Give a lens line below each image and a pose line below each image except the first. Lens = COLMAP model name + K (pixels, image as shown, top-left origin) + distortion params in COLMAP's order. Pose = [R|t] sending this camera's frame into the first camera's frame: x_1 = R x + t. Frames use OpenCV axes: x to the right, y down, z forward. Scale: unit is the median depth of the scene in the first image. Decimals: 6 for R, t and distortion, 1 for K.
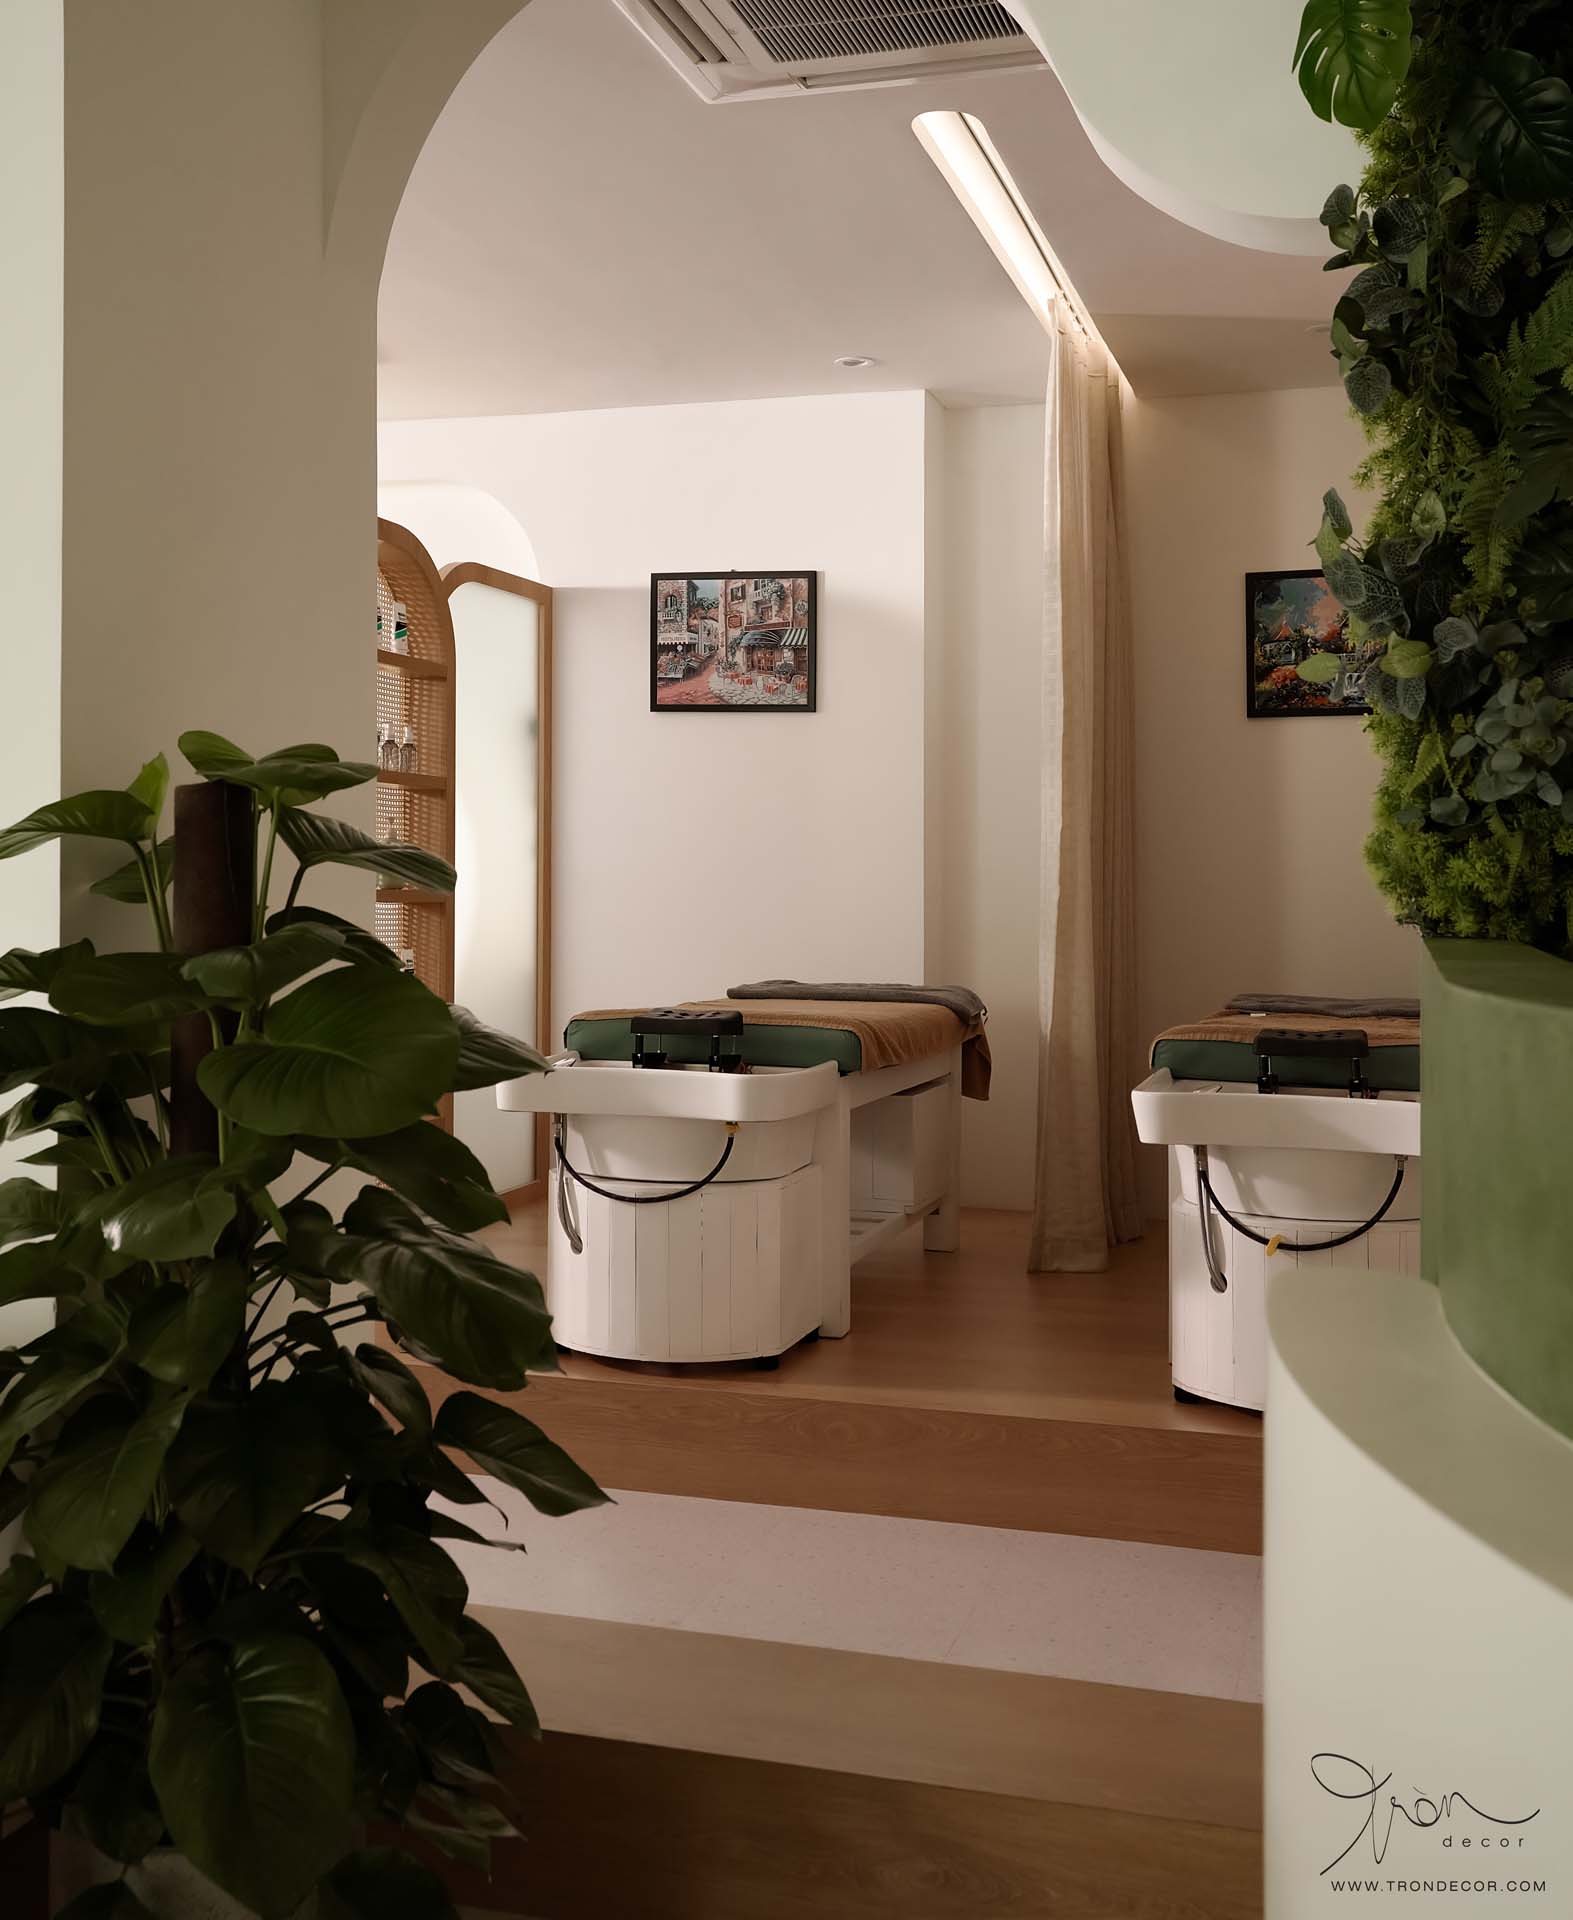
lens RADIAL K [[2057.0, 0, 788.6], [0, 2057.0, 848.1], [0, 0, 1]] dist [0.053067, 0.000000]
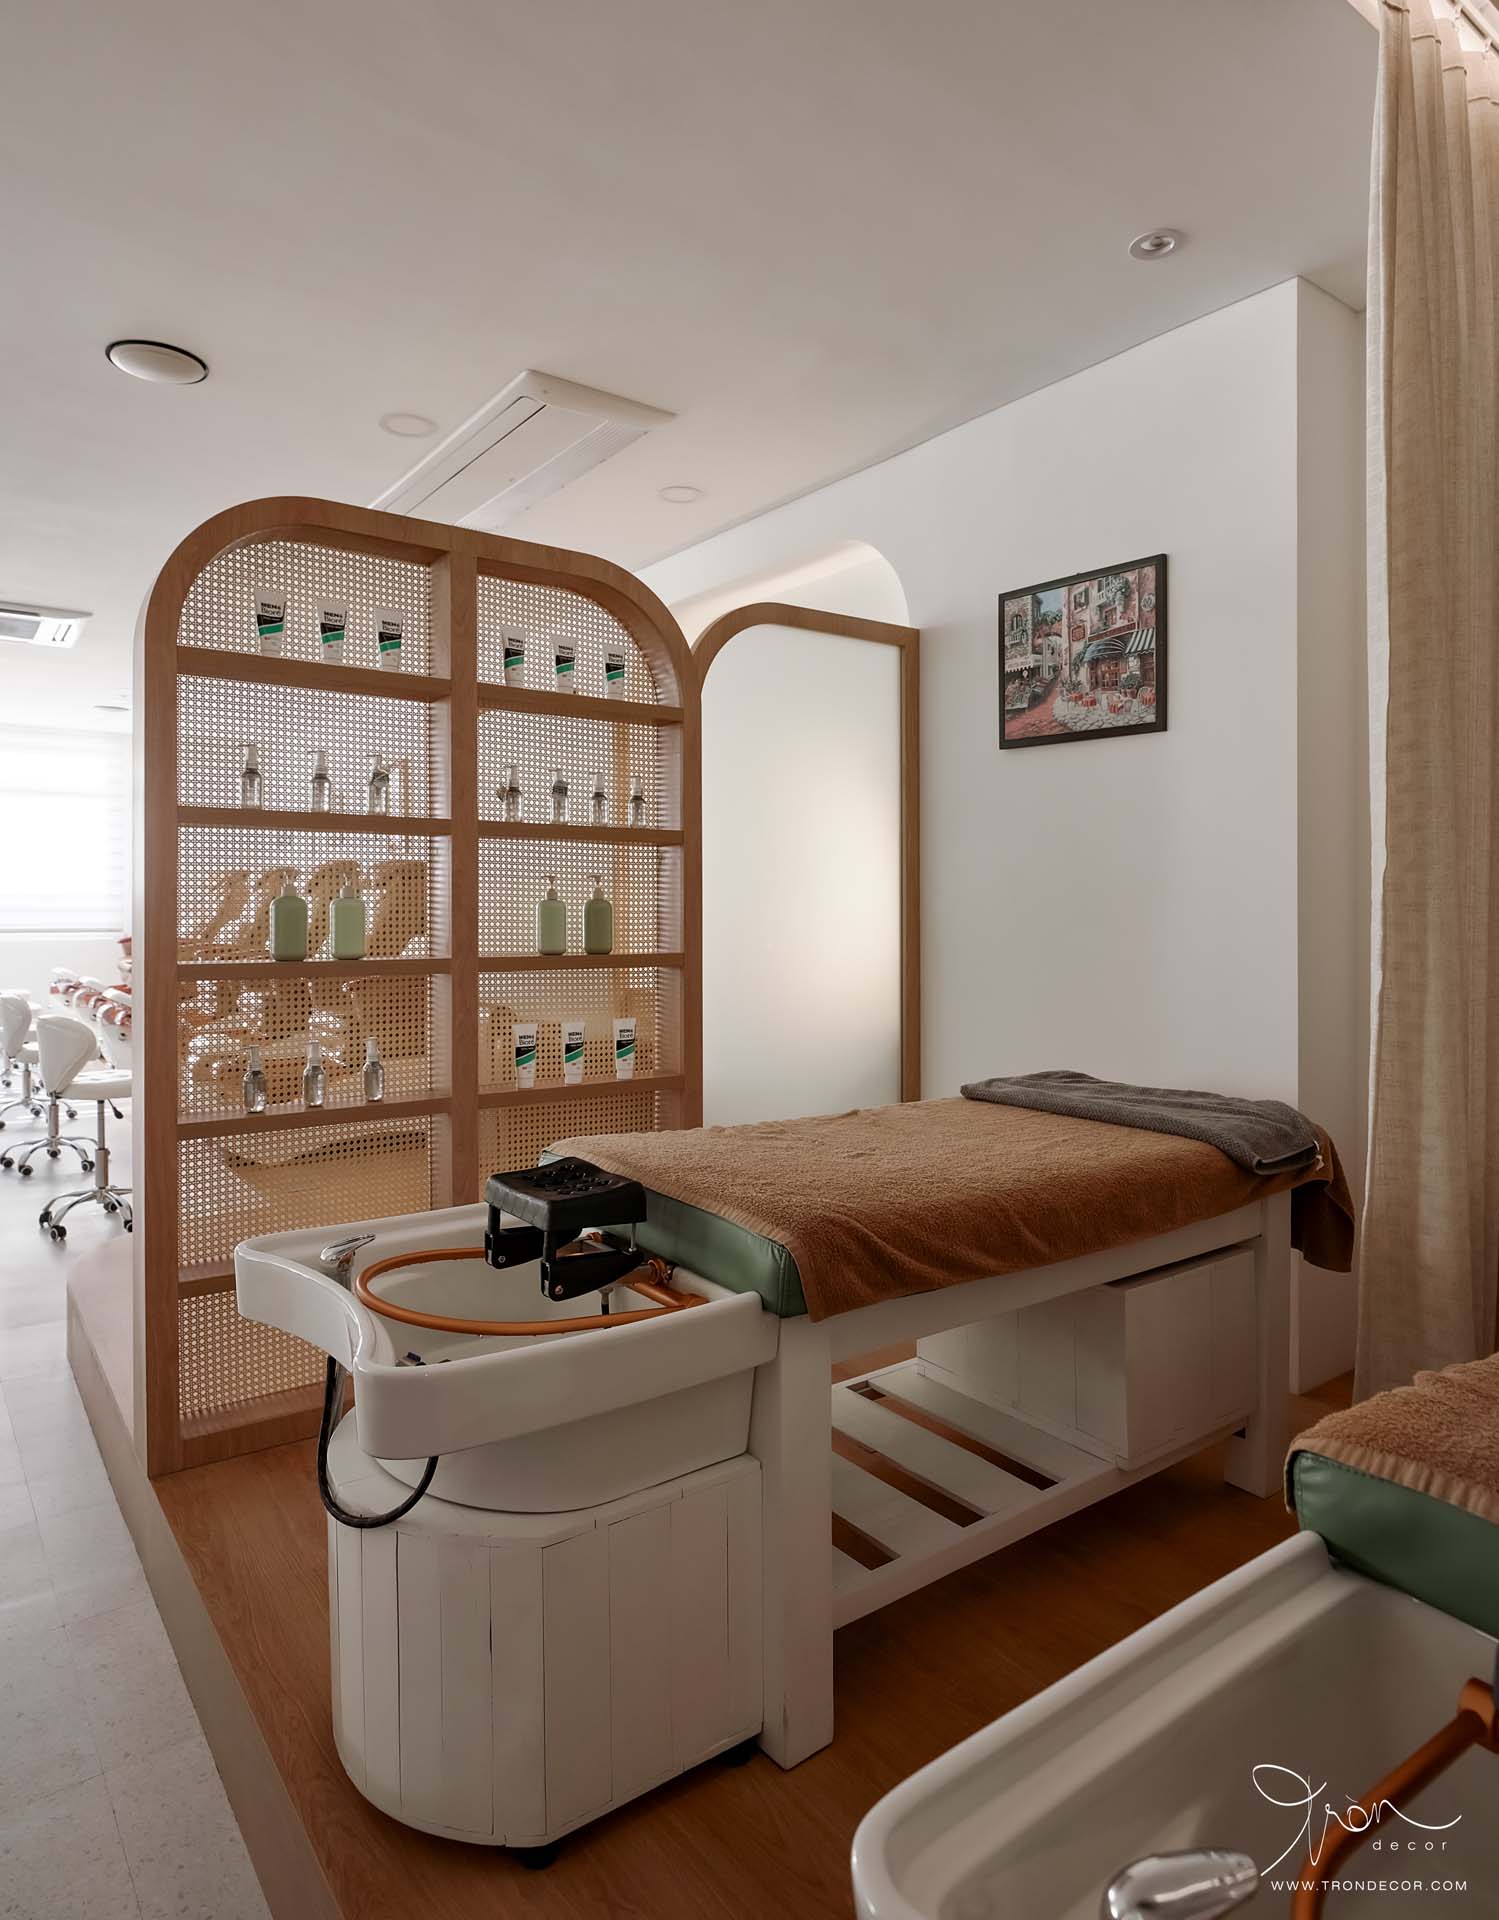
lens RADIAL K [[1136.0, 0, 829.1], [0, 1136.0, 913.4], [0, 0, 1]] dist [-0.007576, -0.000885]
pose [[0.817587, -0.001609, -0.575803, 0.160131], [0.013176, 0.999787, 0.015914, -0.003531], [0.575655, -0.020598, 0.817433, 0.560473]]
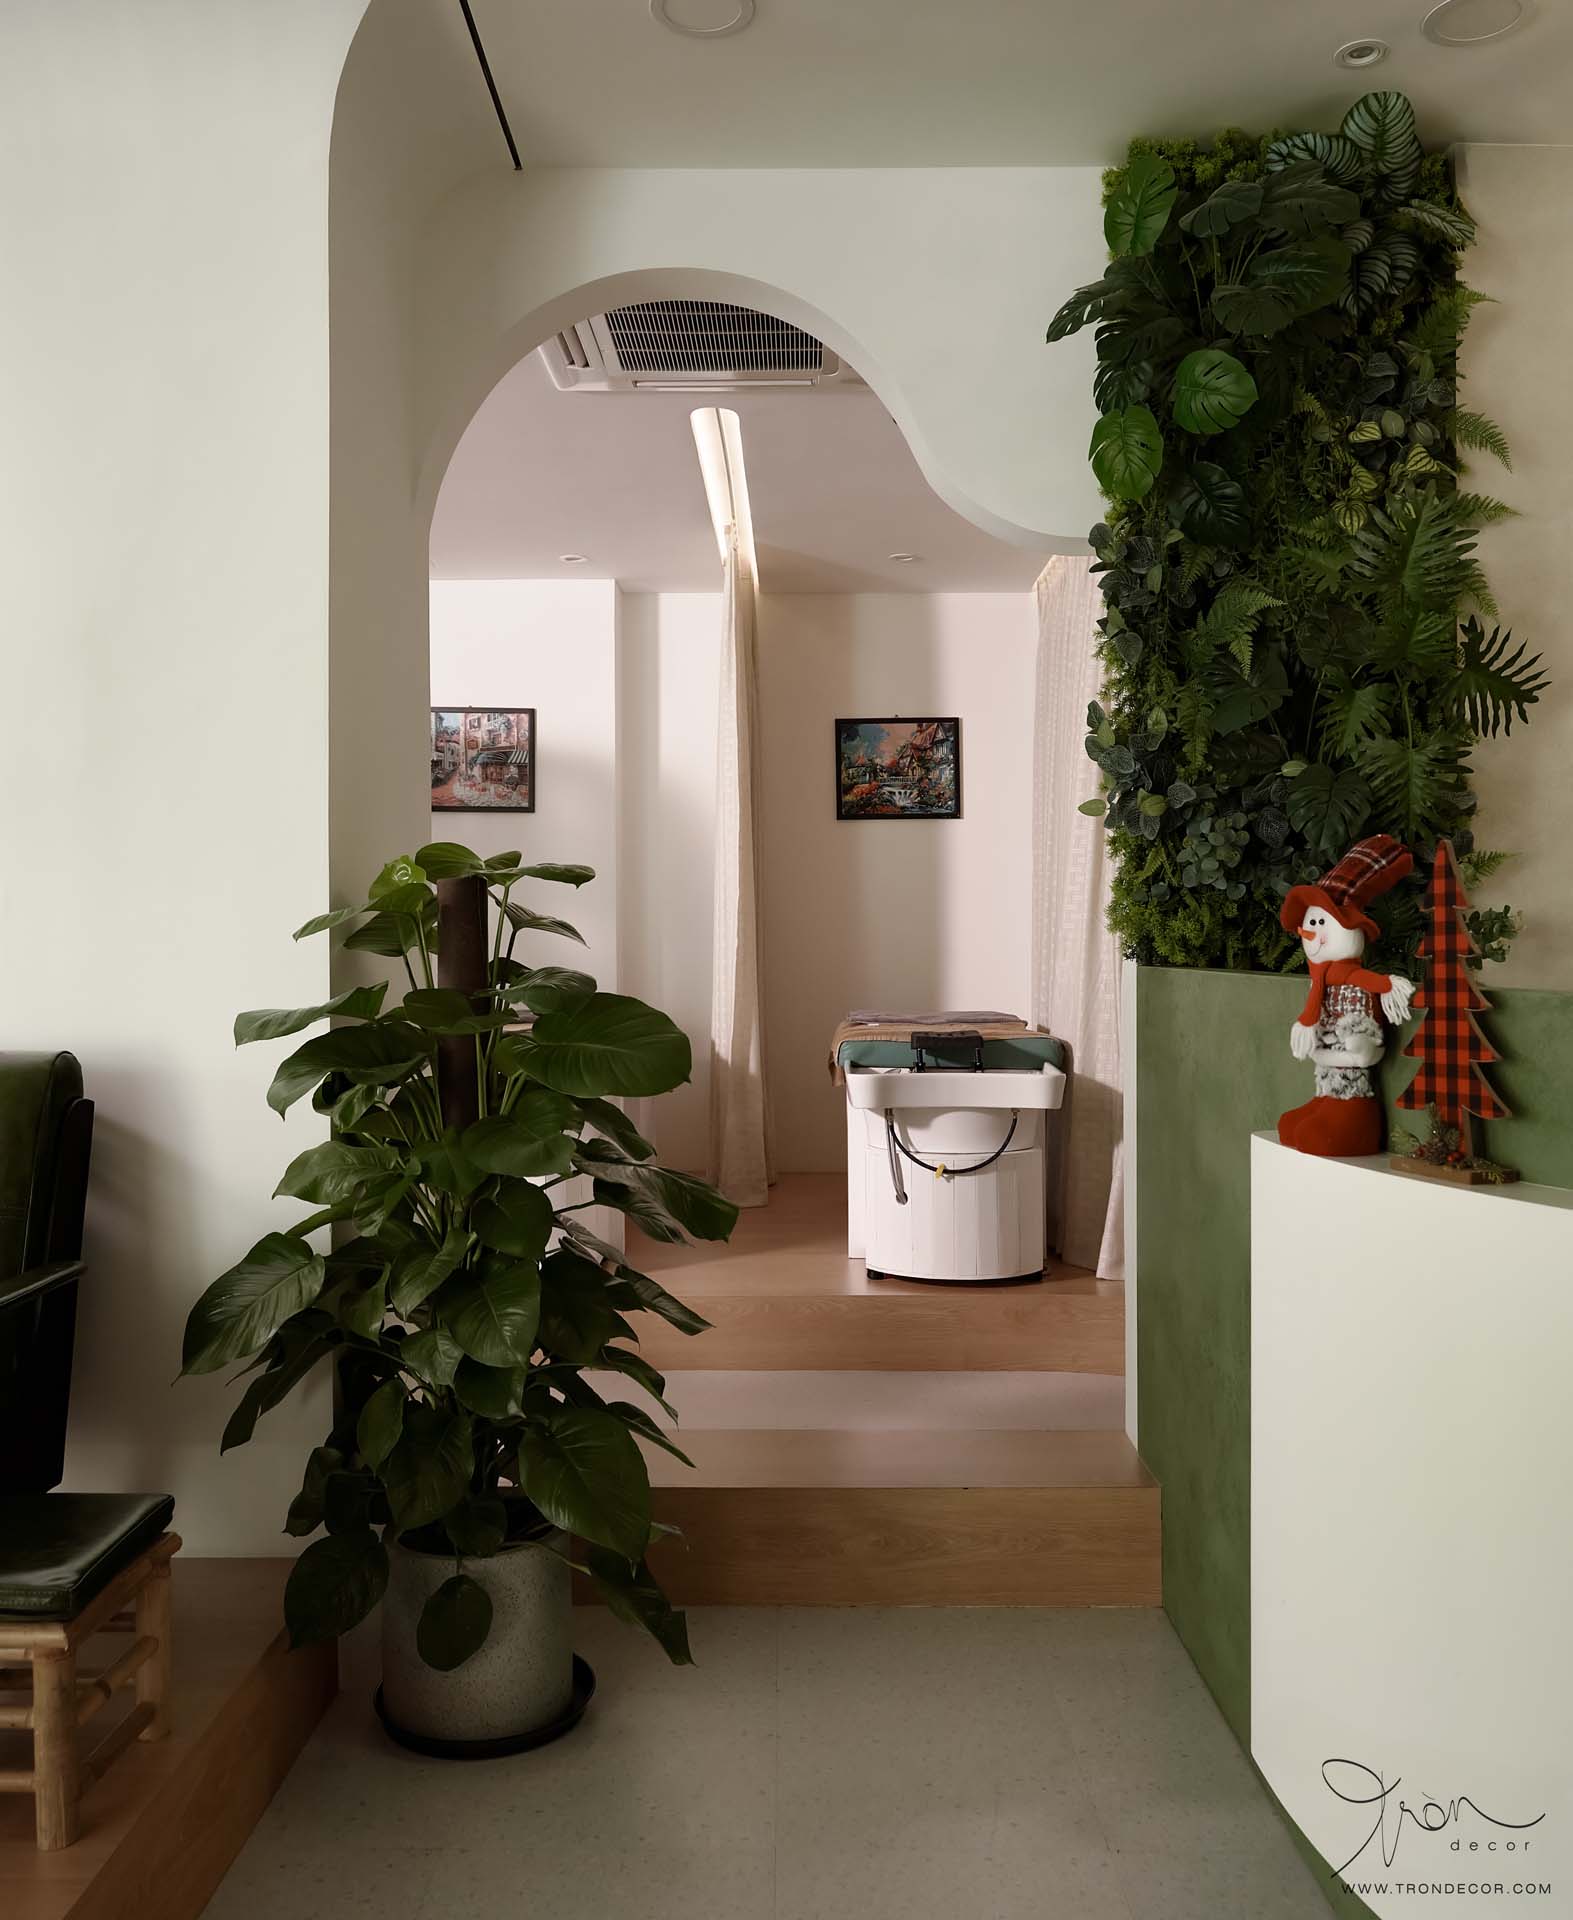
lens RADIAL K [[1607.6, 0, 800.3], [0, 1607.6, 924.1], [0, 0, 1]] dist [-0.016031, 0.023094]
pose [[0.959059, -0.009644, 0.283043, -0.119698], [0.006831, 0.999917, 0.010923, -0.002859], [-0.283125, -0.008542, 0.959045, -0.067160]]
